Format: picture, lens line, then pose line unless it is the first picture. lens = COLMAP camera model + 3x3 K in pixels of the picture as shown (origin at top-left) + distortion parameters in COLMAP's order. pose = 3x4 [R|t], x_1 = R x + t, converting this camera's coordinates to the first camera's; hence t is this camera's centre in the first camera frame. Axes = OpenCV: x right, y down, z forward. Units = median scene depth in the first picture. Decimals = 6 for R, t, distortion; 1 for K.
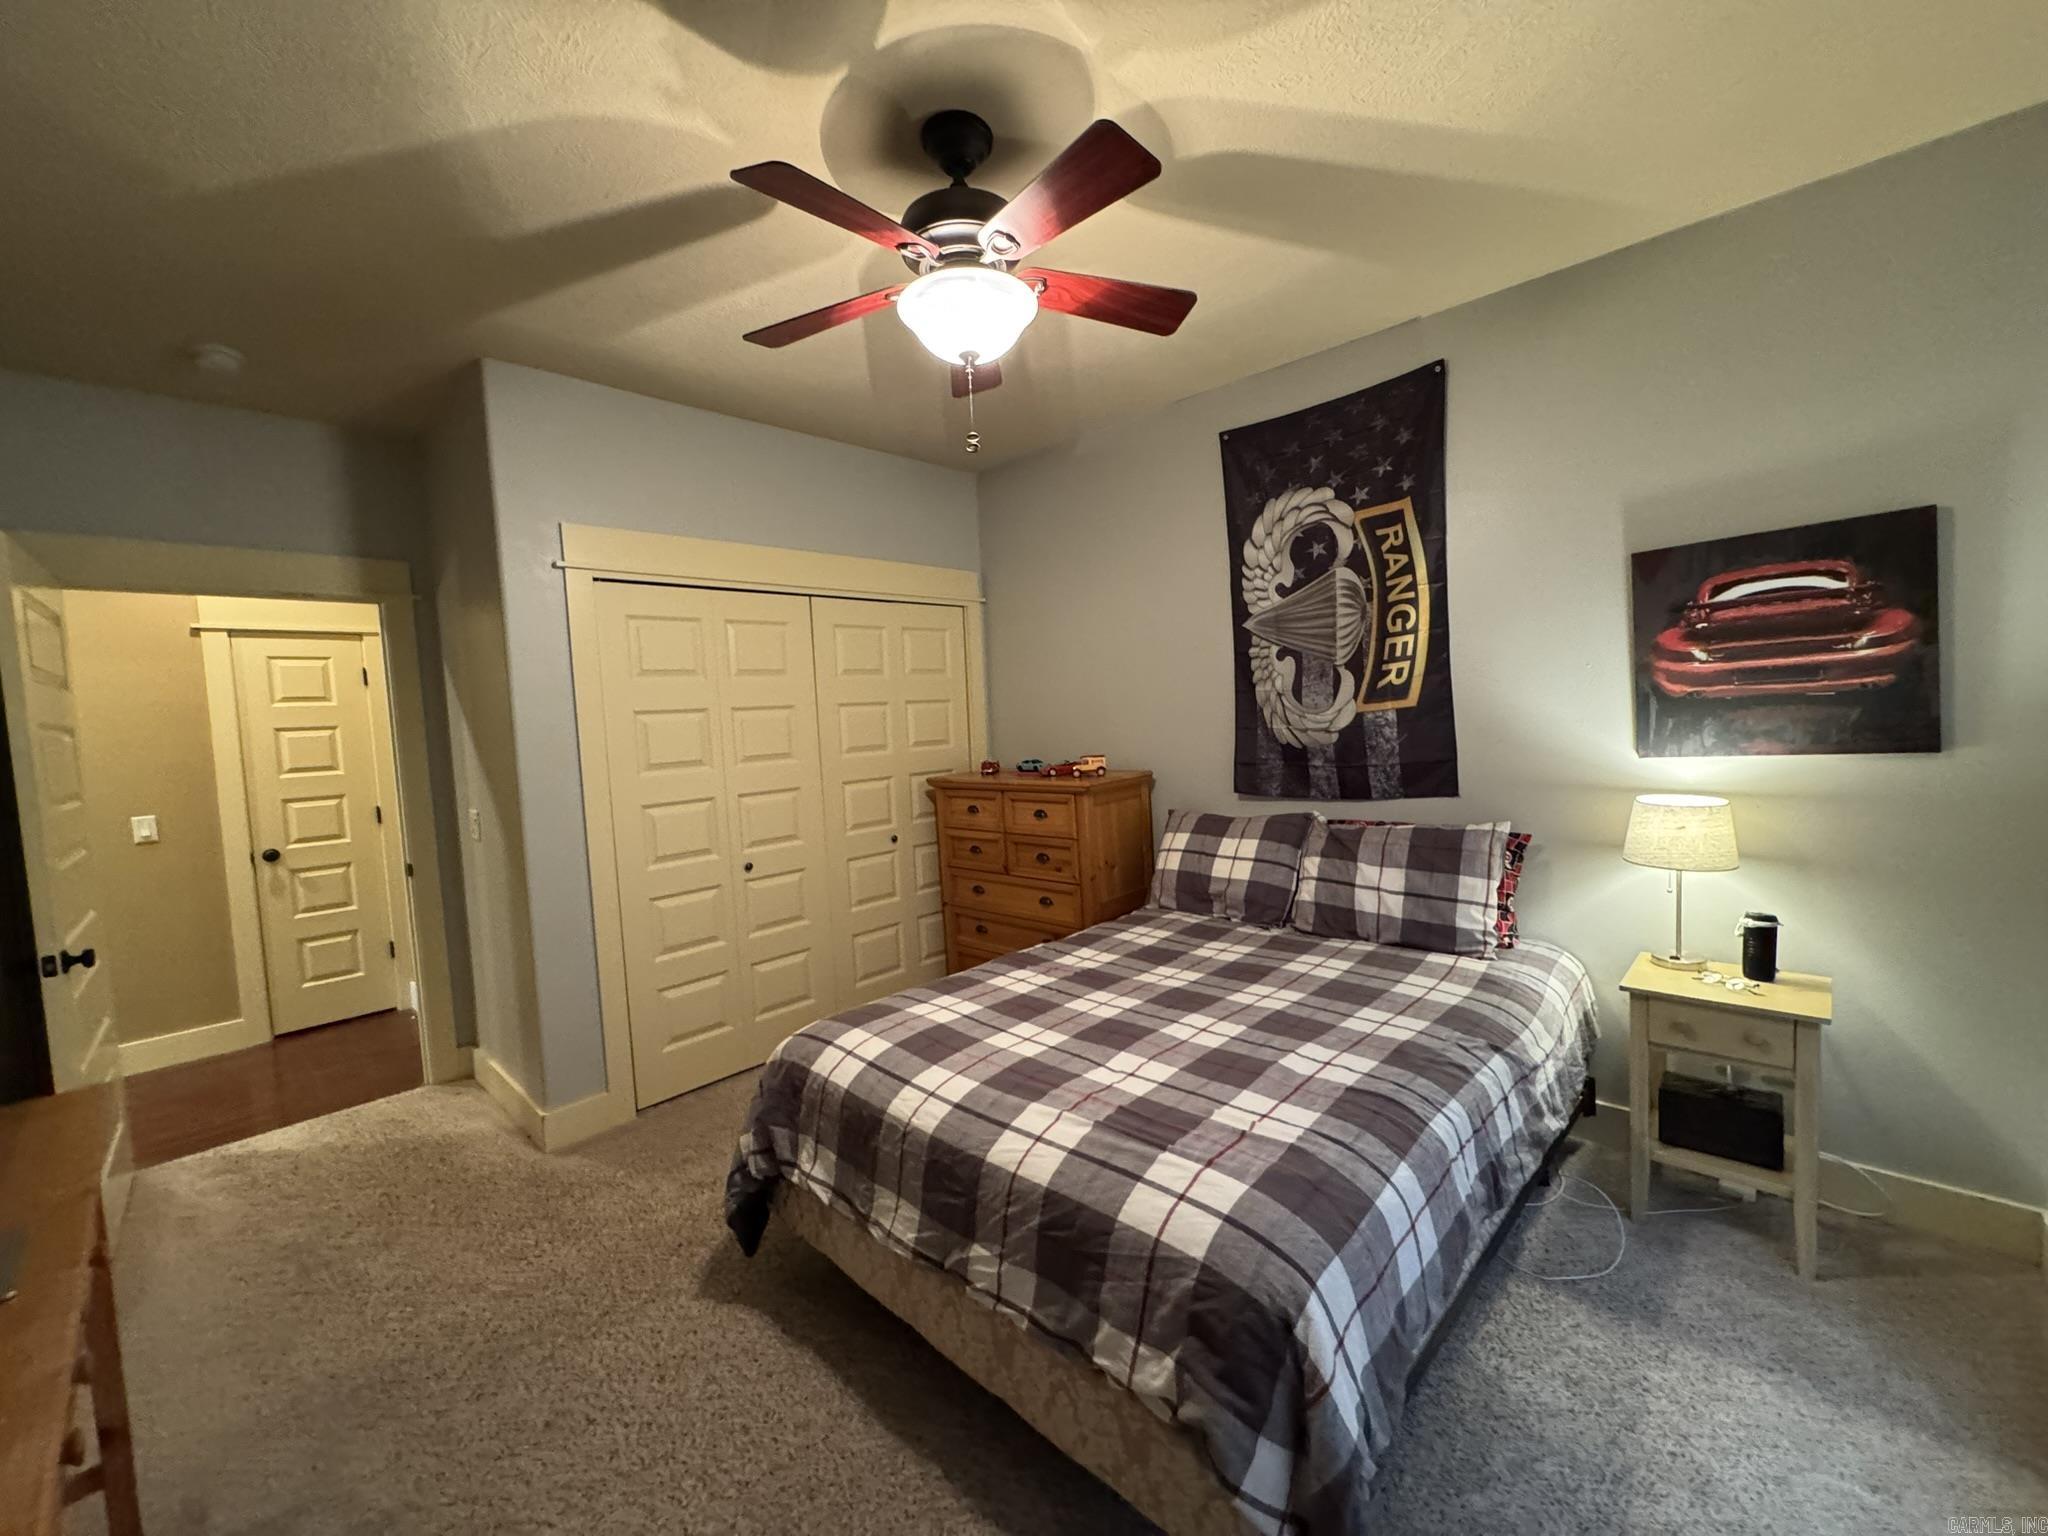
lens RADIAL K [[822.5, 0, 1013.1], [0, 822.5, 766.0], [0, 0, 1]] dist [-0.003075, 0.000981]
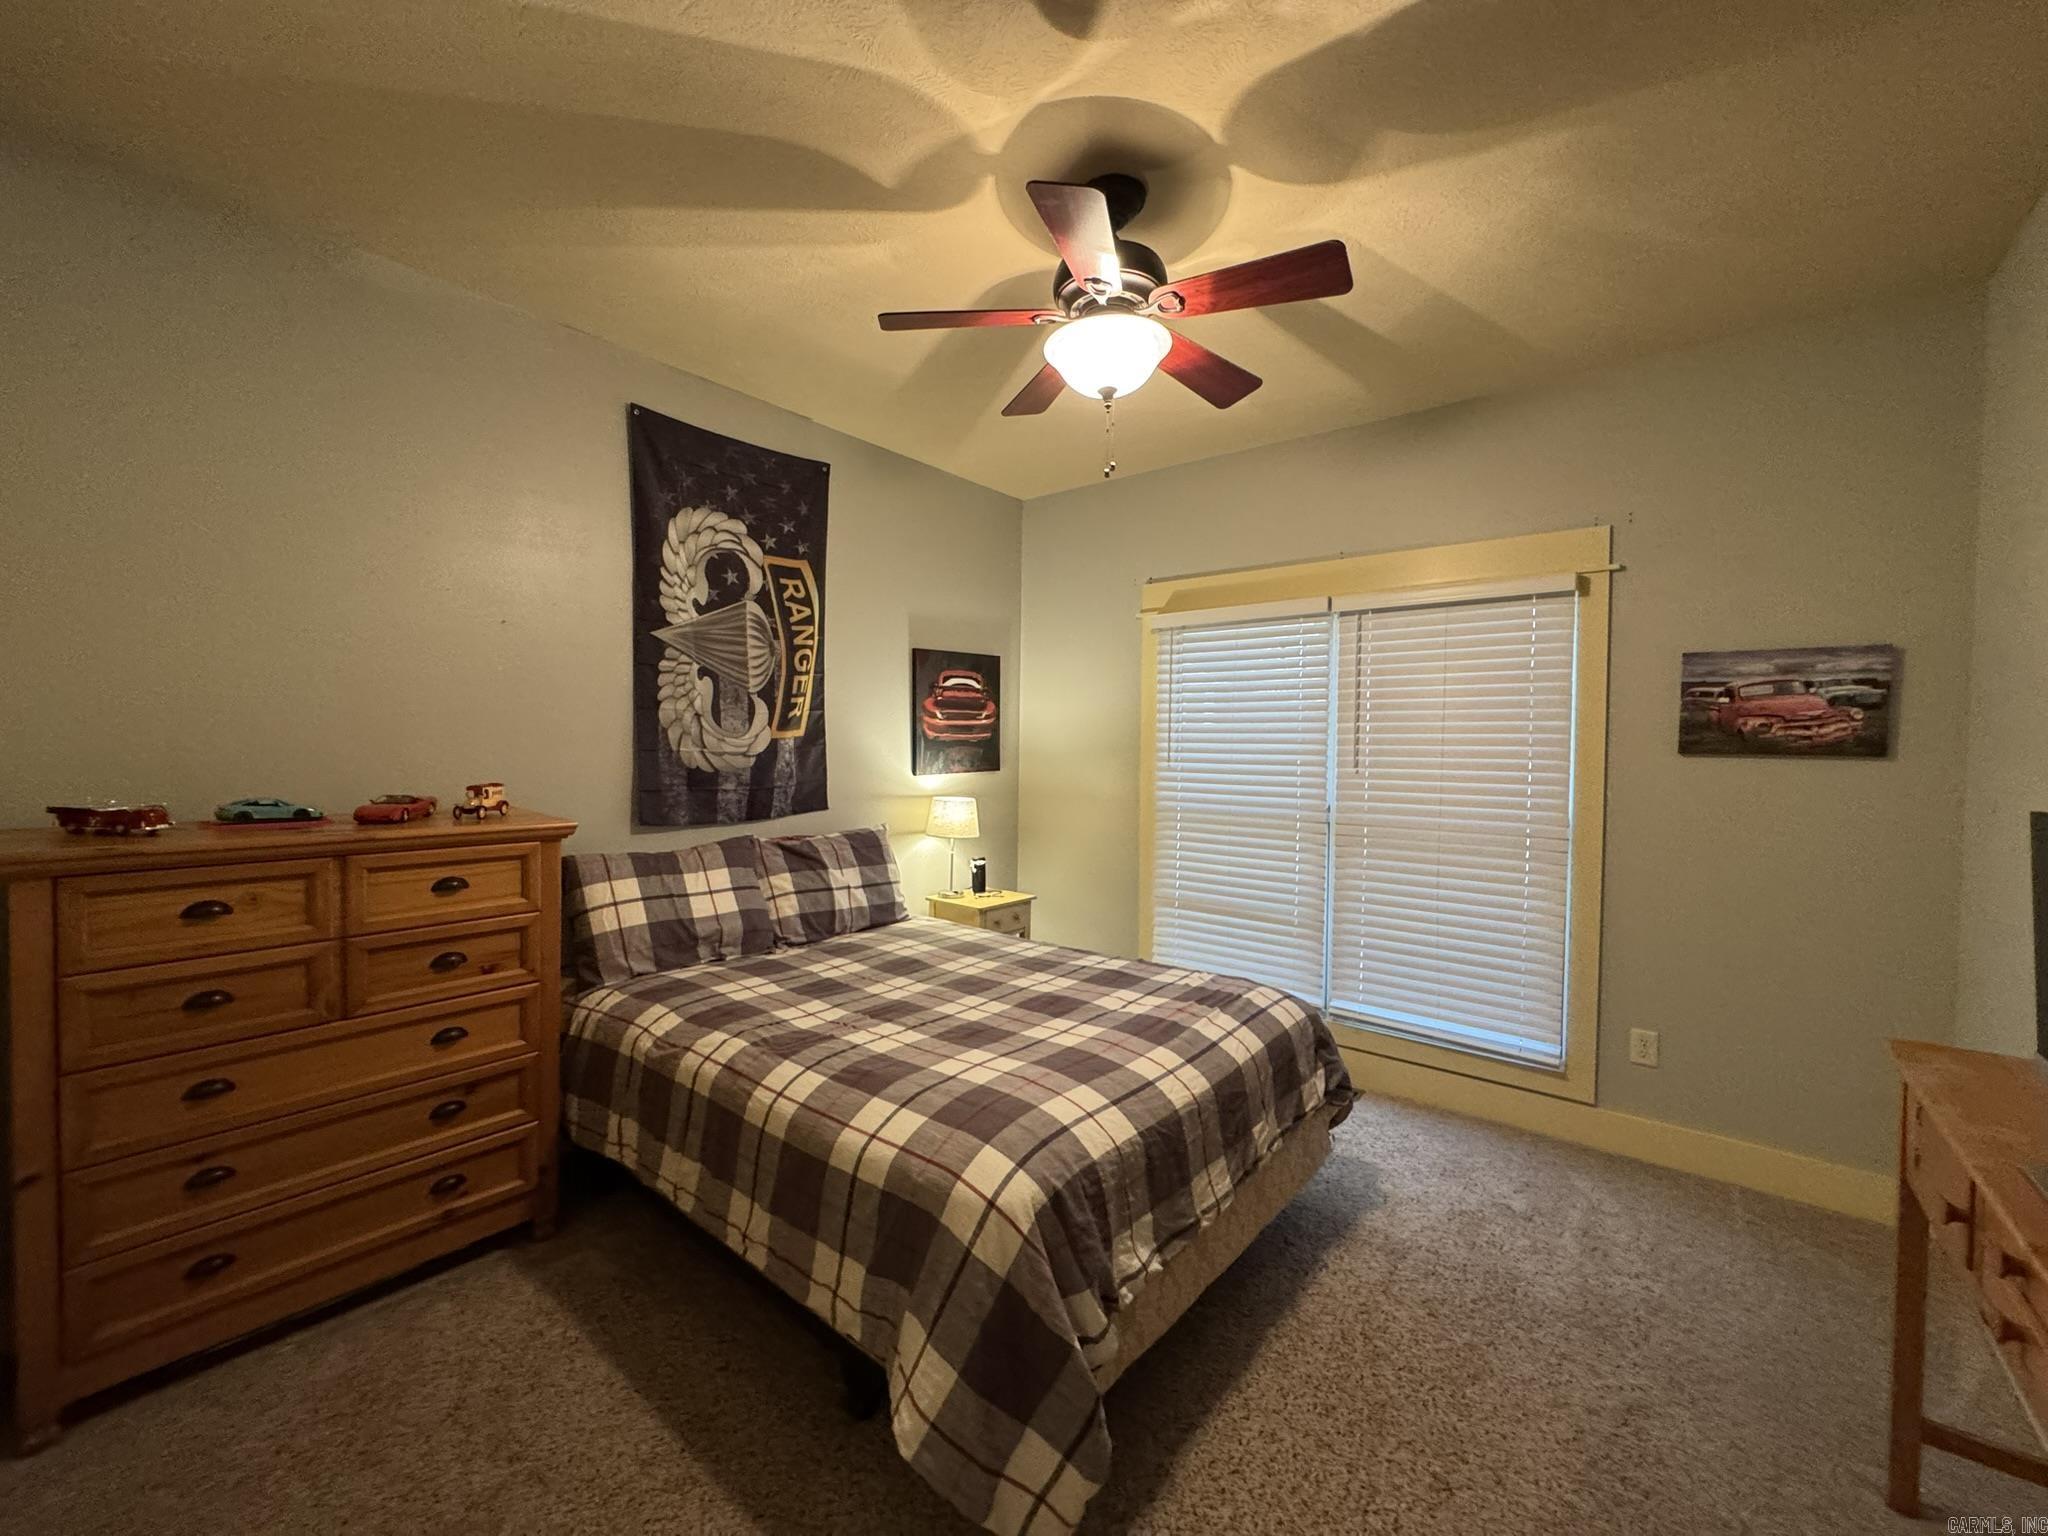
lens RADIAL K [[822.5, 0, 1033.0], [0, 822.5, 765.1], [0, 0, 1]] dist [-0.003075, 0.000981]
pose [[-0.096016, 0.022987, 0.995114, -0.691016], [0.054825, 0.998338, -0.017772, 0.008208], [-0.993869, 0.052851, -0.097117, 0.758927]]
